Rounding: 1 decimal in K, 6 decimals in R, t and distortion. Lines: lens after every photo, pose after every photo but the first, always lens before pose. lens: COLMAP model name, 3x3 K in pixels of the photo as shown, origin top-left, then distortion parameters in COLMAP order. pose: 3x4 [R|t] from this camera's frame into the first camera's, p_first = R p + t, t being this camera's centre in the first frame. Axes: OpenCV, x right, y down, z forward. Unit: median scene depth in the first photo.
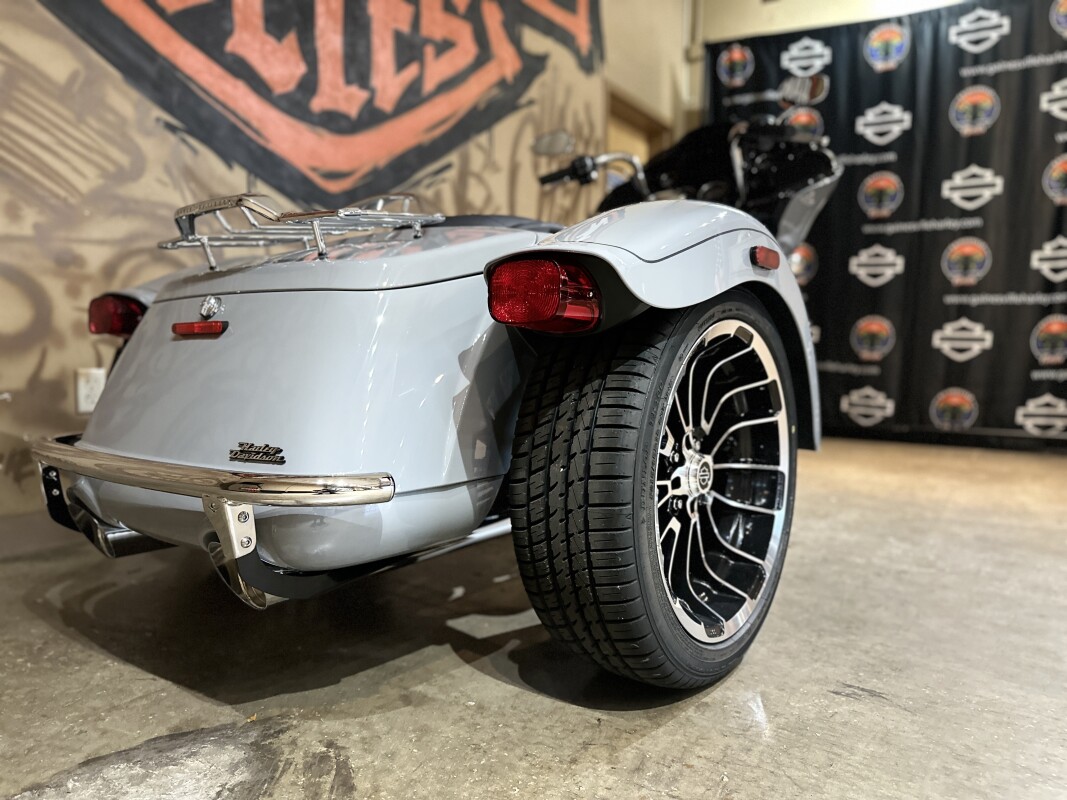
lens RADIAL K [[758.7, 0, 541.1], [0, 758.7, 399.0], [0, 0, 1]] dist [0.042067, -0.048324]
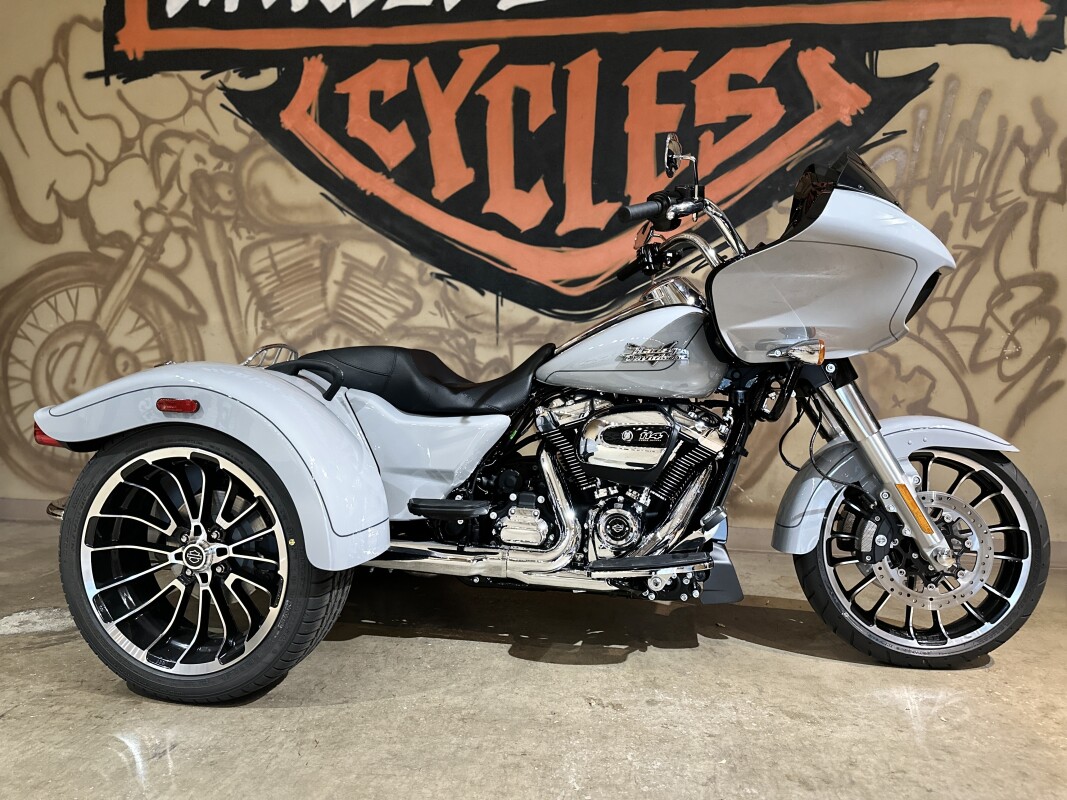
lens RADIAL K [[758.7, 0, 534.0], [0, 758.7, 401.1], [0, 0, 1]] dist [0.042067, -0.048324]
pose [[0.454354, 0.045134, -0.889677, 0.838971], [-0.071646, 0.997332, 0.014006, -0.123656], [0.887935, 0.057378, 0.456375, 0.426874]]
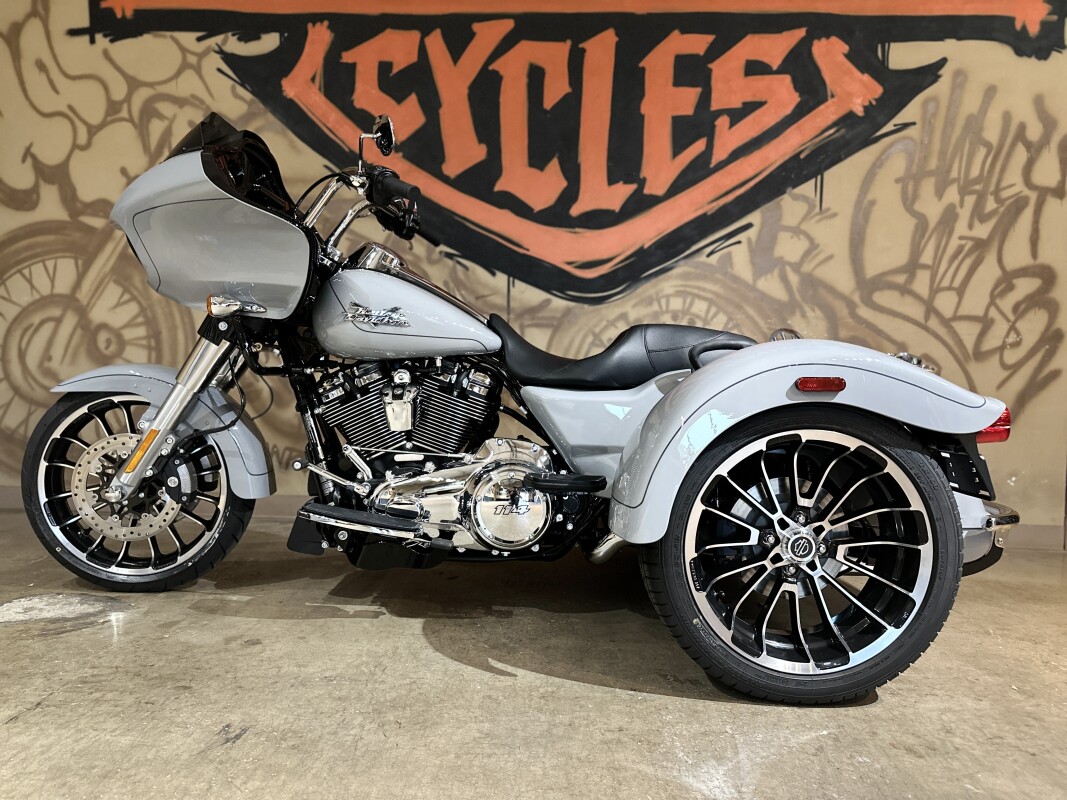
lens RADIAL K [[758.7, 0, 532.9], [0, 758.7, 400.8], [0, 0, 1]] dist [0.042067, -0.048324]
pose [[0.524519, 0.043175, -0.850304, 0.752796], [-0.081612, 0.996664, 0.000264, -0.077263], [0.847478, 0.069257, 0.526293, 0.334431]]
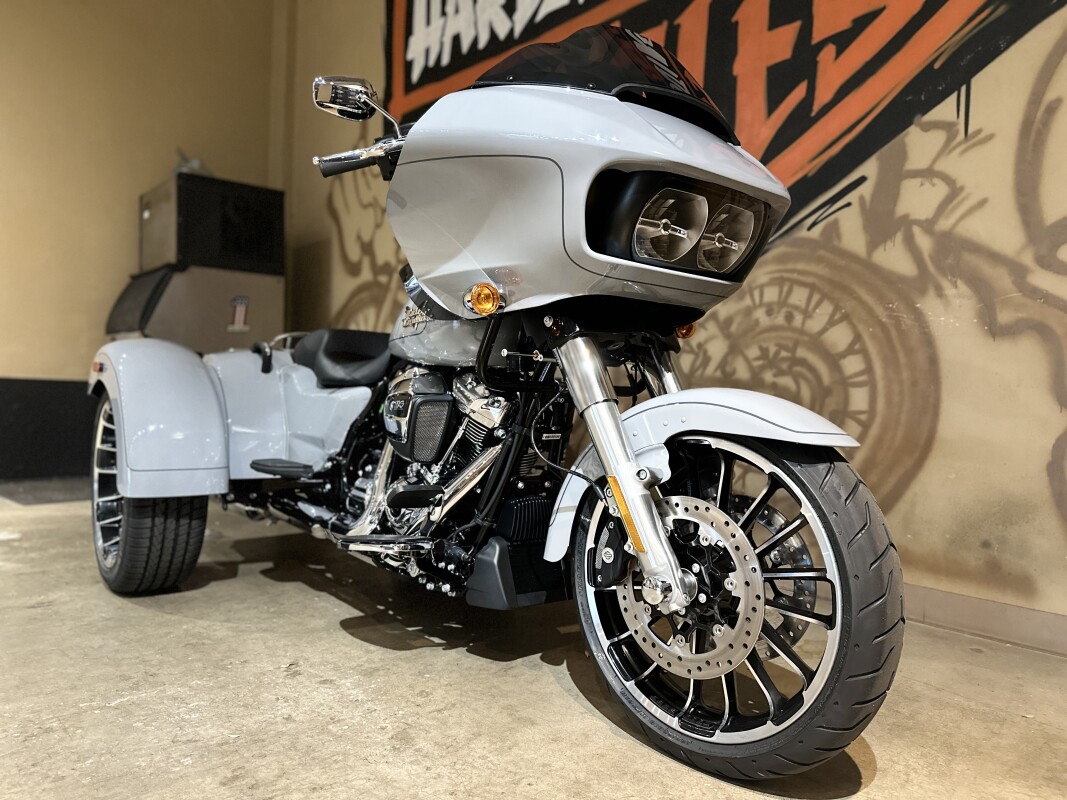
lens RADIAL K [[758.7, 0, 524.6], [0, 758.7, 396.3], [0, 0, 1]] dist [0.042067, -0.048324]
pose [[-0.257867, 0.005449, -0.966165, 0.865994], [-0.086476, 0.995841, 0.028696, -0.123560], [0.962303, 0.090949, -0.256323, 1.155565]]
